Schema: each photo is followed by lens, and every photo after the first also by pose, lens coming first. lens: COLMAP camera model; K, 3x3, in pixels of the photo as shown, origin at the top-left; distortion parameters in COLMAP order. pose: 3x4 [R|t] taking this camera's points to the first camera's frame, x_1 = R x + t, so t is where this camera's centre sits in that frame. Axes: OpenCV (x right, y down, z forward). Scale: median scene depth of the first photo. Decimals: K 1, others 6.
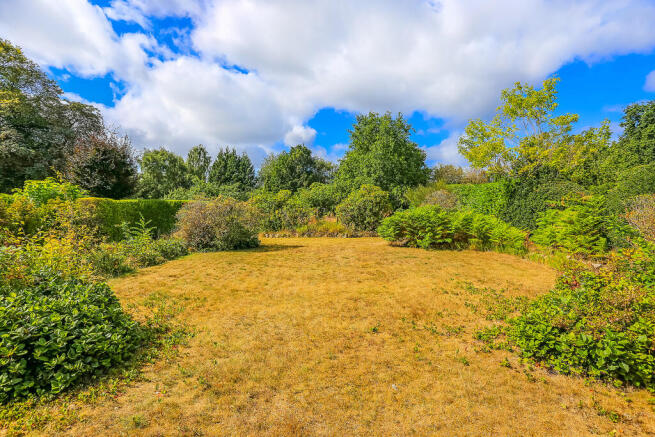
lens RADIAL K [[333.5, 0, 328.8], [0, 333.5, 221.4], [0, 0, 1]] dist [-0.023325, 0.010885]
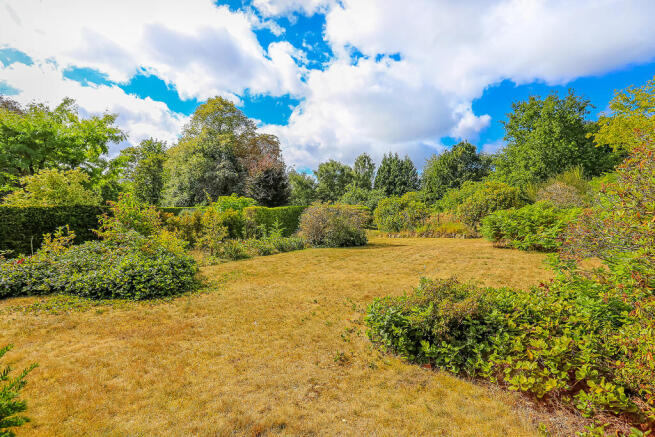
lens RADIAL K [[333.5, 0, 320.6], [0, 333.5, 215.6], [0, 0, 1]] dist [-0.023325, 0.010885]
pose [[0.857710, -0.021160, -0.513698, 0.102703], [0.008990, 0.999617, -0.026165, 0.002099], [0.514055, 0.017824, 0.857572, -0.020166]]
